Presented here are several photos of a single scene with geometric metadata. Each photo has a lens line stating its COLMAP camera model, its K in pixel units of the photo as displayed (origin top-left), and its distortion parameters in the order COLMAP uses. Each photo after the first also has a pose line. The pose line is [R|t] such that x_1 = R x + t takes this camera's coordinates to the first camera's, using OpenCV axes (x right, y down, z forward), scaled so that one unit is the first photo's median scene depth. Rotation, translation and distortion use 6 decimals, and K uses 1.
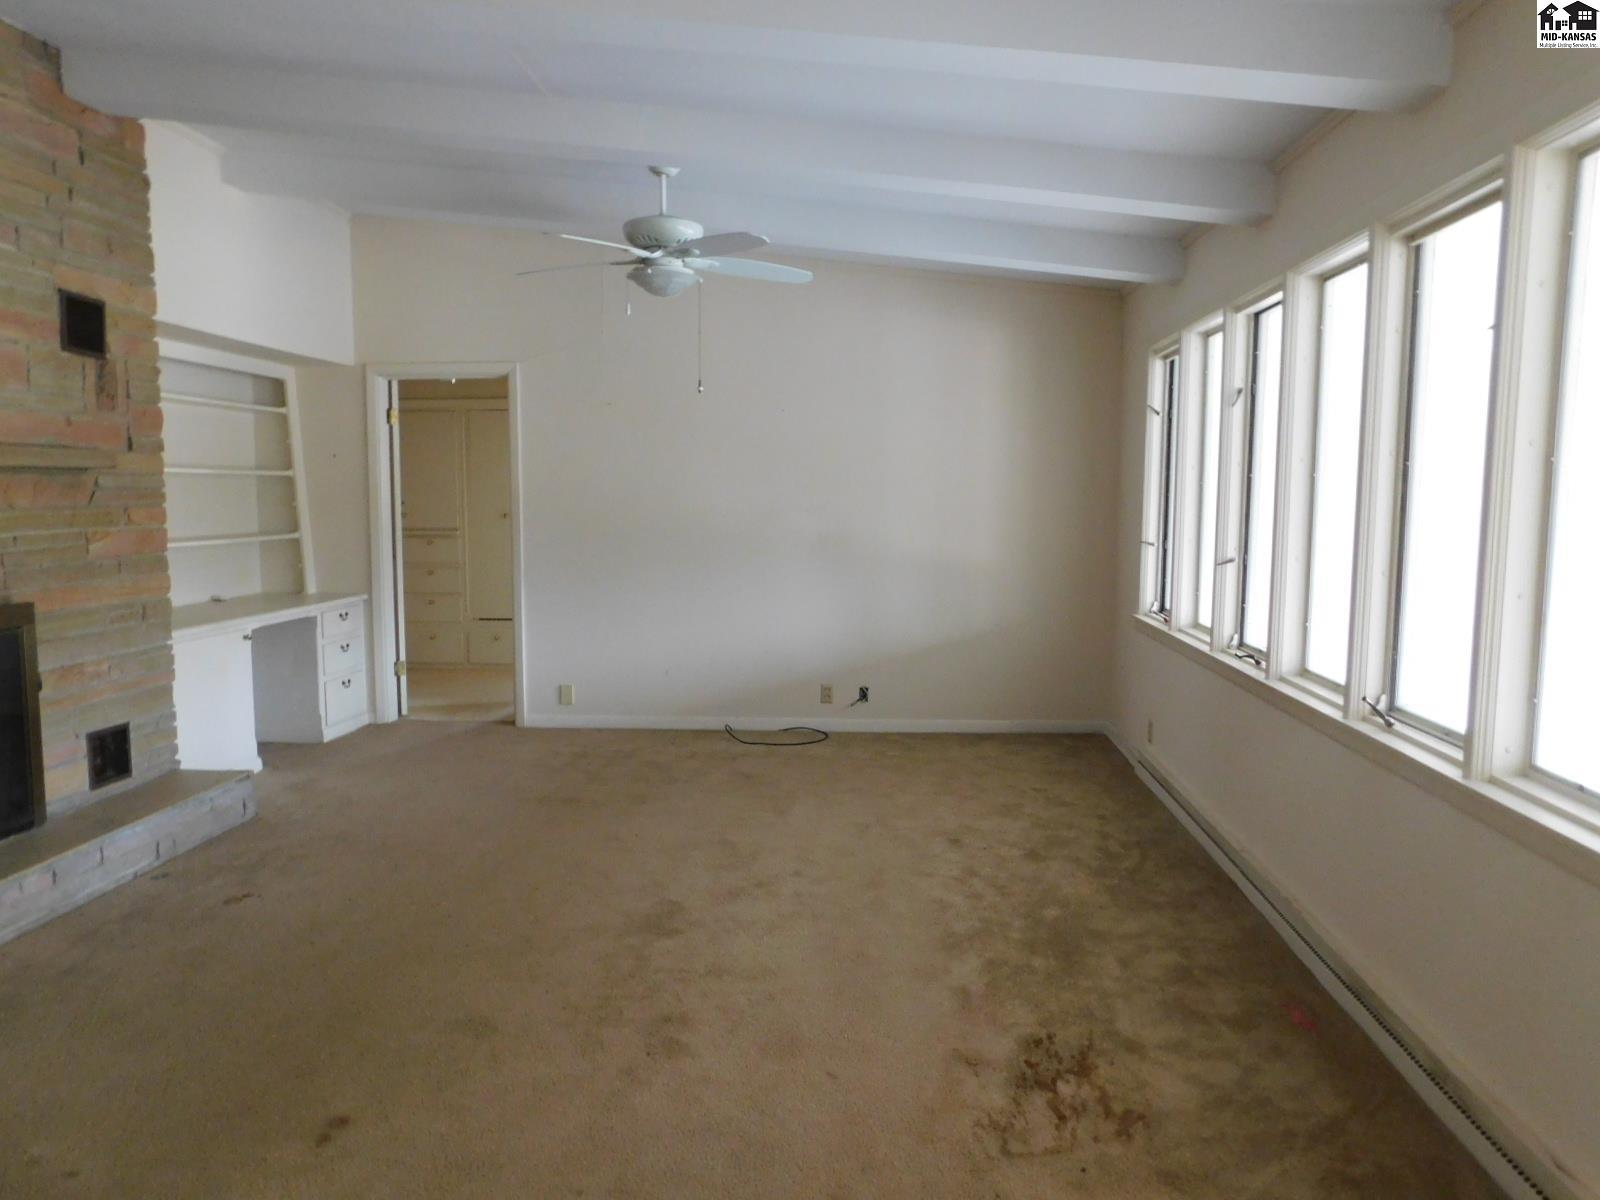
lens RADIAL K [[1074.6, 0, 803.4], [0, 1074.6, 602.1], [0, 0, 1]] dist [-0.054892, 0.049741]
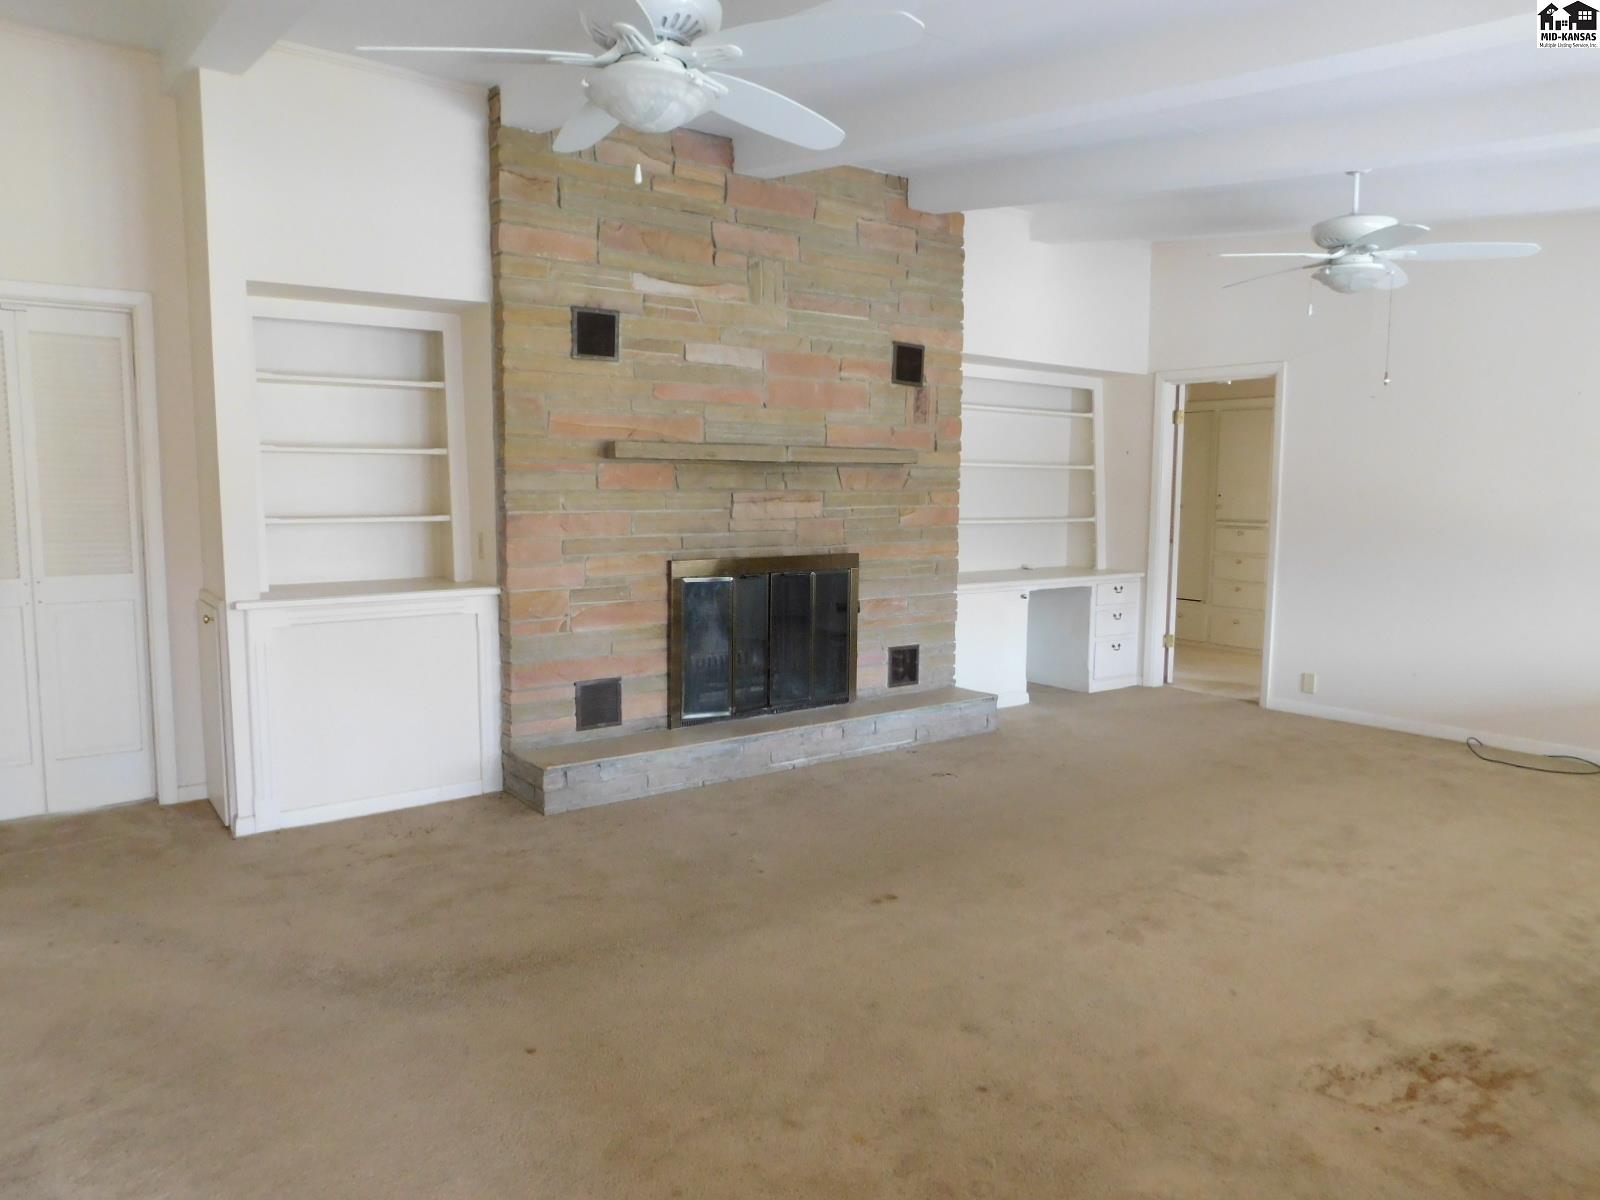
lens RADIAL K [[1074.6, 0, 801.2], [0, 1074.6, 605.8], [0, 0, 1]] dist [-0.054892, 0.049741]
pose [[0.663106, 0.087089, -0.743442, 0.308837], [-0.082977, 0.995640, 0.042622, 0.014189], [0.743912, 0.033425, 0.667441, -0.064584]]
